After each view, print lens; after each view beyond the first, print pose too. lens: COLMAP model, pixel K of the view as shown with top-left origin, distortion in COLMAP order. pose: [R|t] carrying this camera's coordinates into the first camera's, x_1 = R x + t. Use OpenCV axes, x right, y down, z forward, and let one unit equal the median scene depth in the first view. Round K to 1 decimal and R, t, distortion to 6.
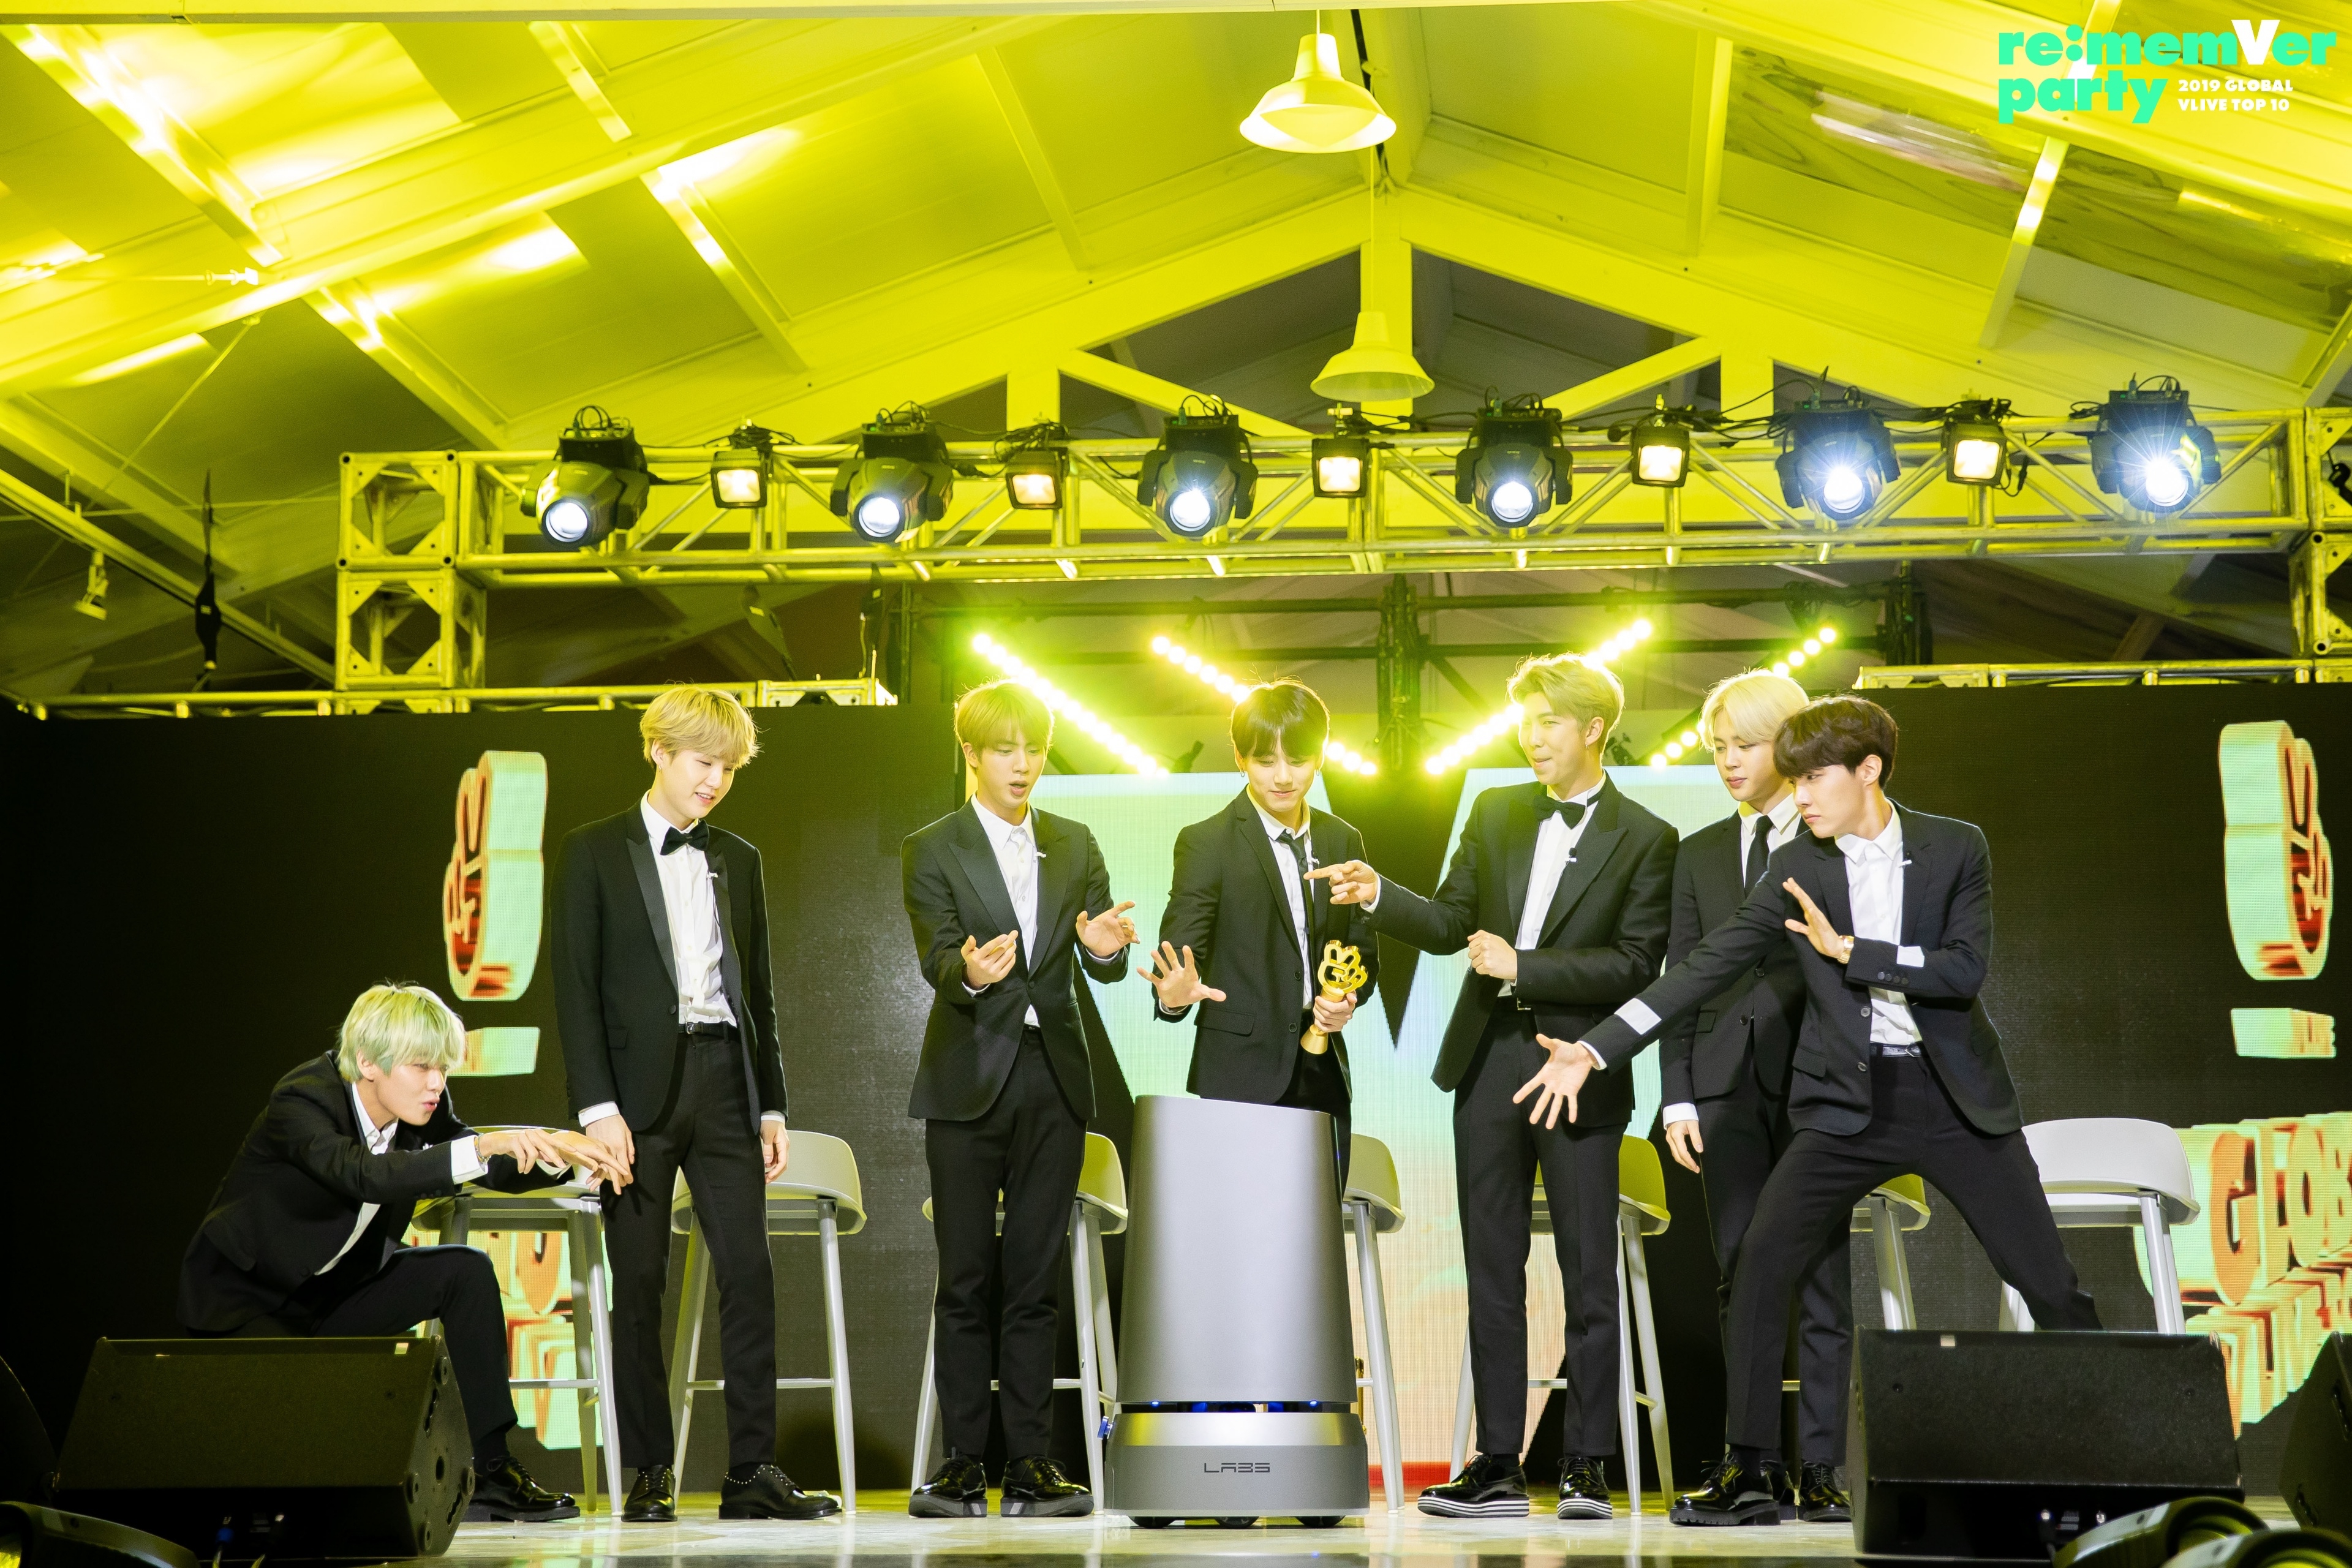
lens RADIAL K [[4176.2, 0, 1314.9], [0, 4176.2, 713.7], [0, 0, 1]] dist [0.150628, 0.000000]
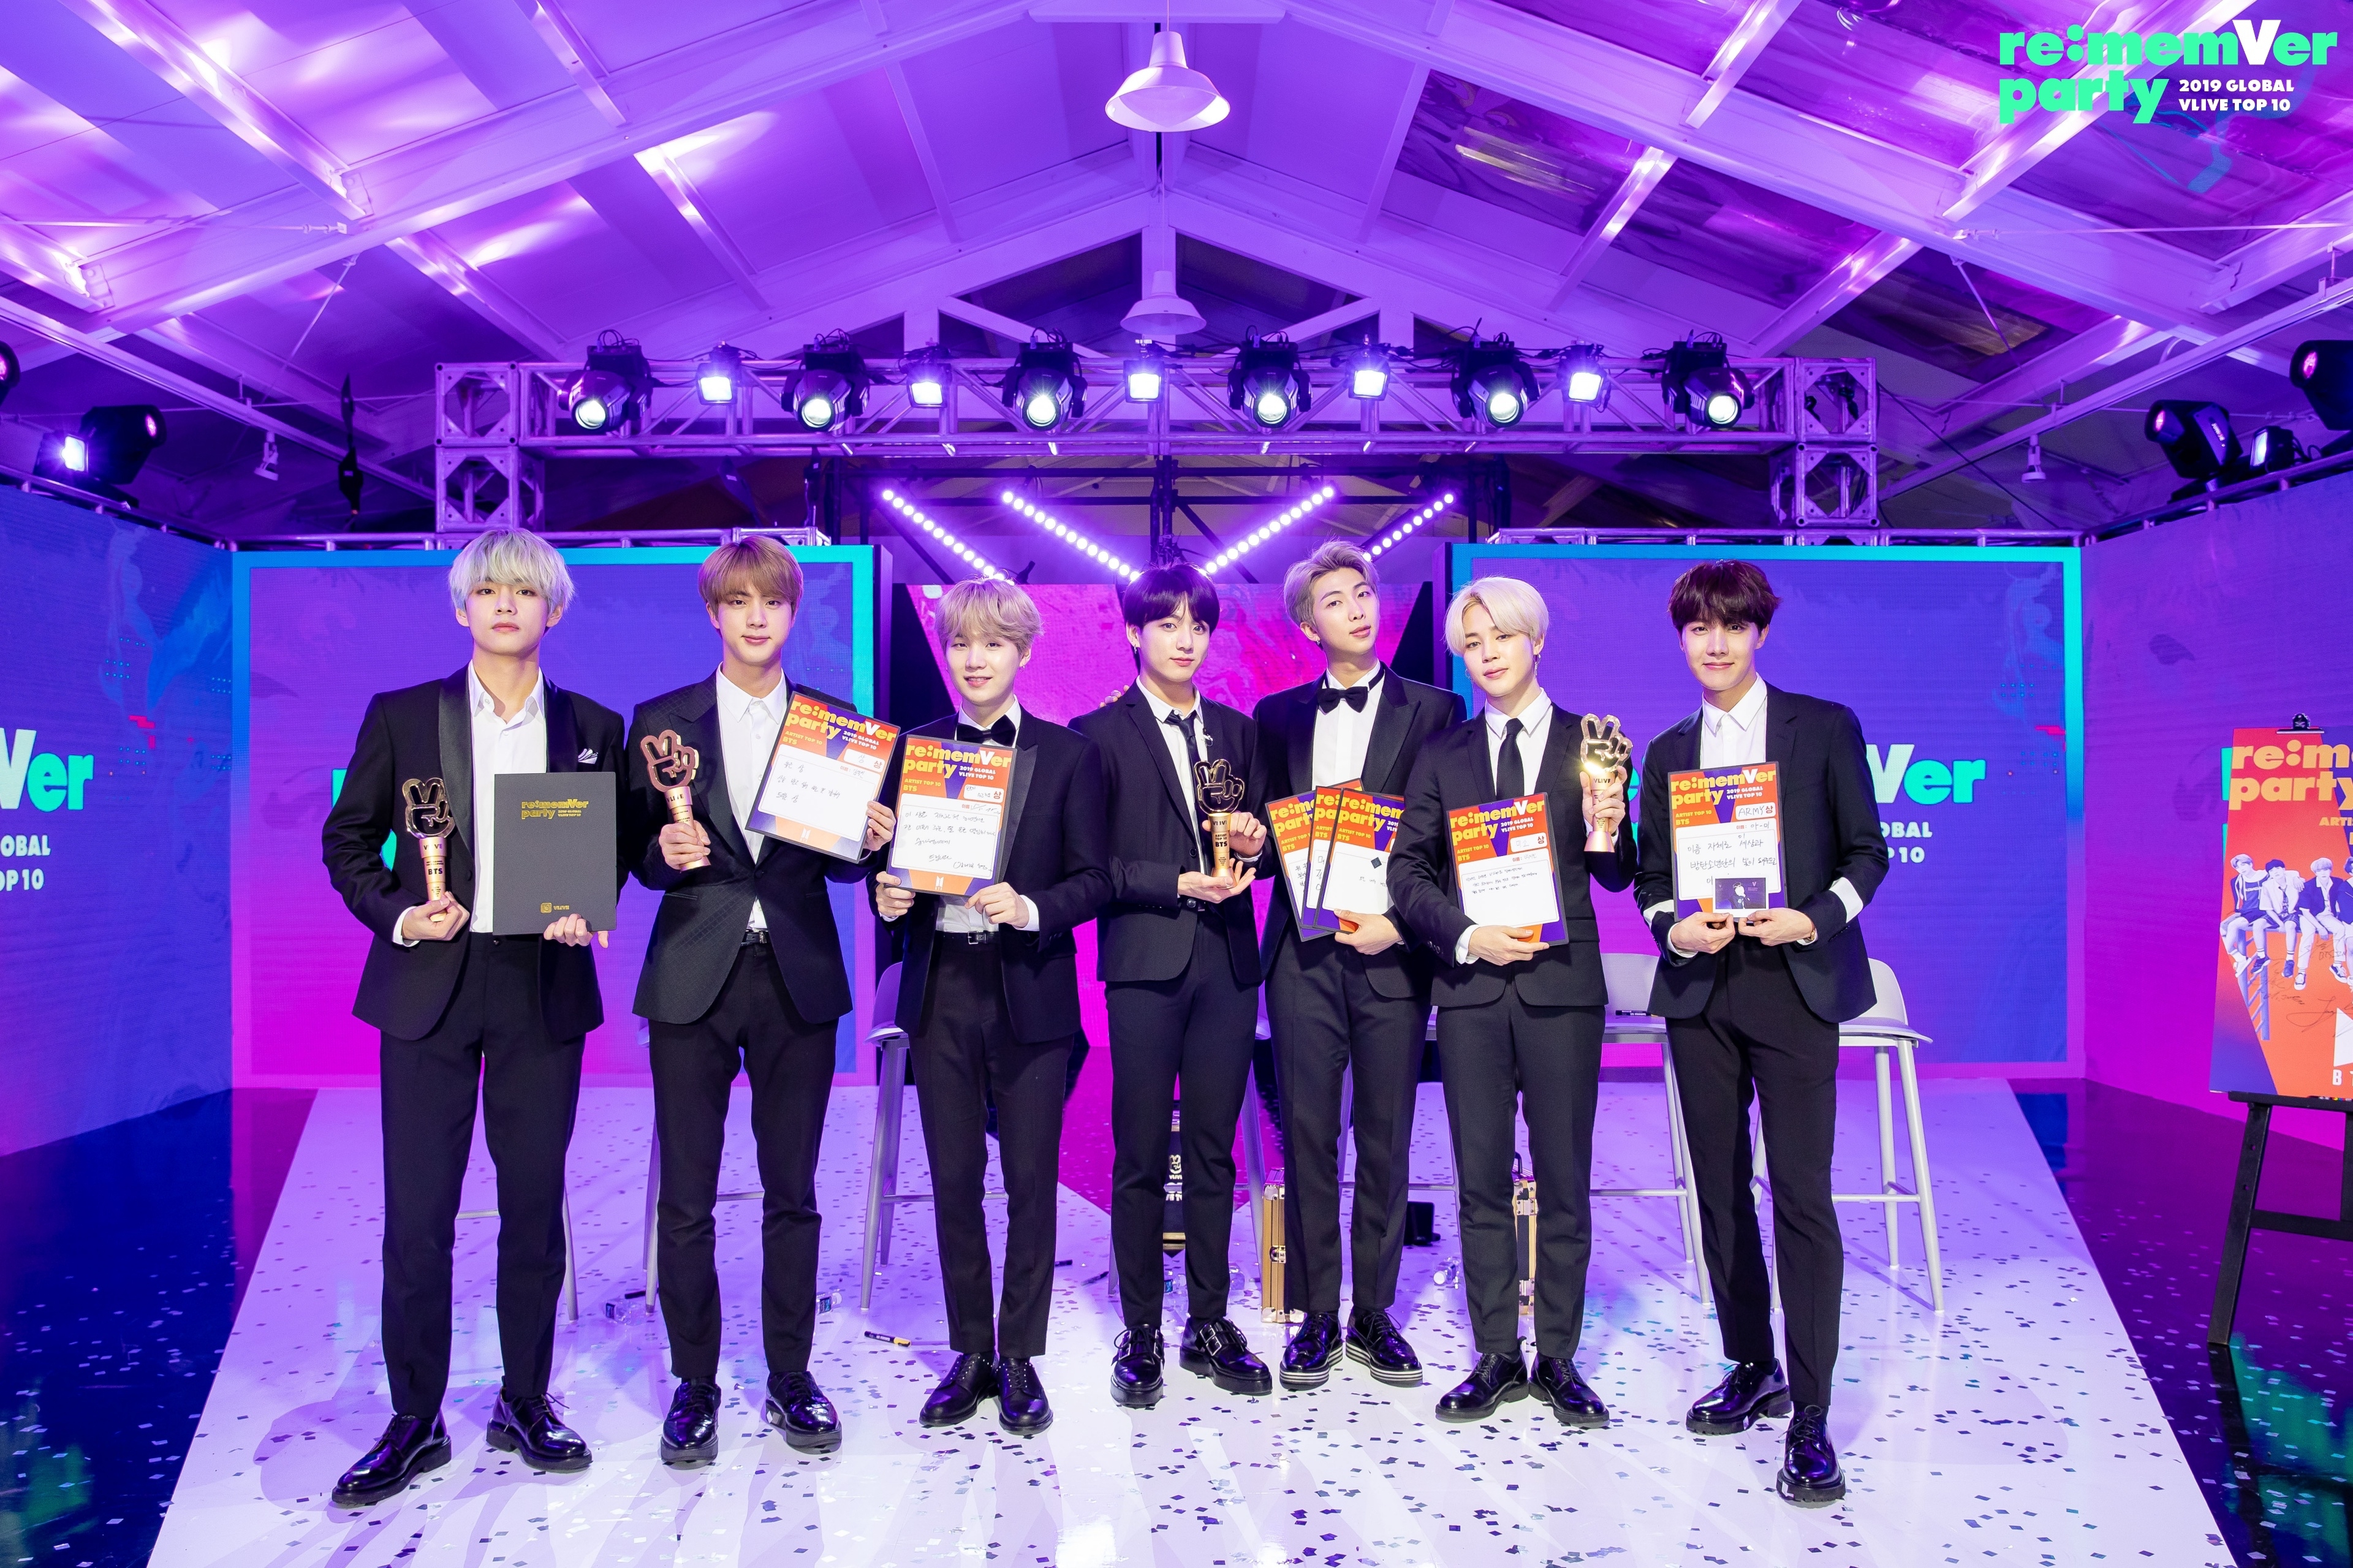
lens RADIAL K [[1850.6, 0, 1178.5], [0, 1850.6, 795.2], [0, 0, 1]] dist [-0.076593, 0.058100]
pose [[0.996421, 0.000364, 0.084532, -0.034418], [-0.014352, 0.986203, 0.164917, -0.023453], [-0.083306, -0.165540, 0.982678, 0.354911]]
